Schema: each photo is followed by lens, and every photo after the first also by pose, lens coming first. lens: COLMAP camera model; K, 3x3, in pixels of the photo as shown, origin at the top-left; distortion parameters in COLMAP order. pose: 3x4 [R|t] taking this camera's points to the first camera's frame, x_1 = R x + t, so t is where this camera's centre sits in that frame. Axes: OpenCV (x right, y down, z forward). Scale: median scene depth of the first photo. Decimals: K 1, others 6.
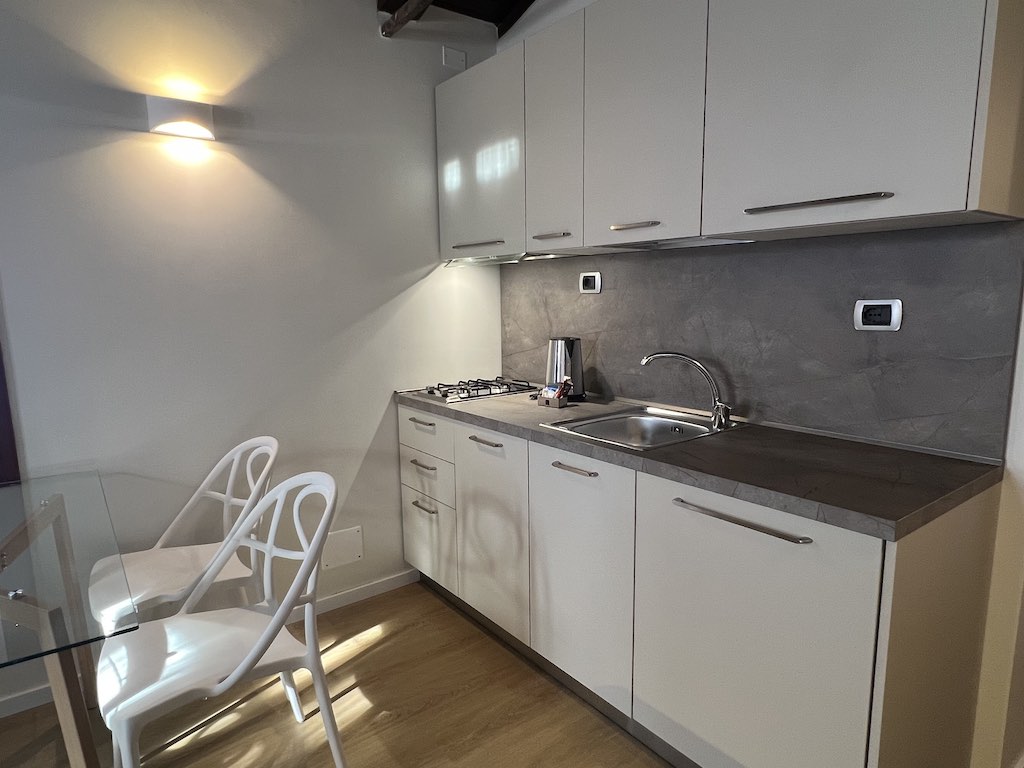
lens RADIAL K [[608.3, 0, 510.3], [0, 608.3, 387.0], [0, 0, 1]] dist [-0.004978, -0.000448]
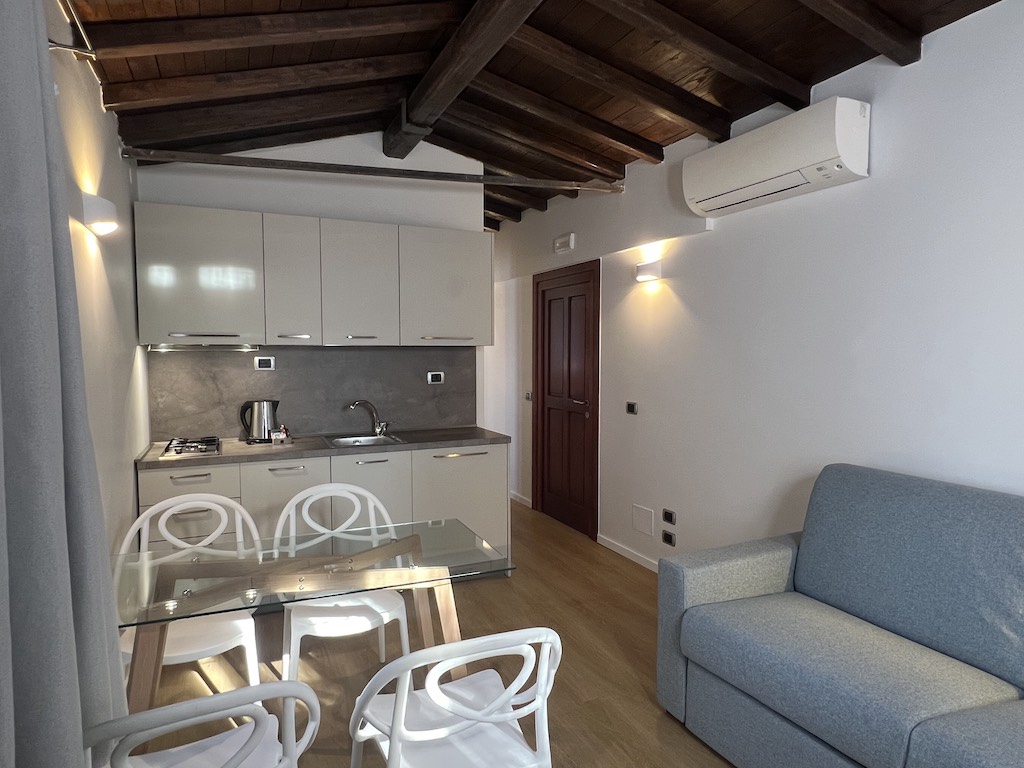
lens RADIAL K [[608.3, 0, 511.0], [0, 608.3, 386.6], [0, 0, 1]] dist [-0.004978, -0.000448]
pose [[0.206327, -0.039115, 0.977701, -1.242649], [0.146824, 0.989125, 0.008588, -0.038031], [-0.967405, 0.141778, 0.209827, 0.100052]]
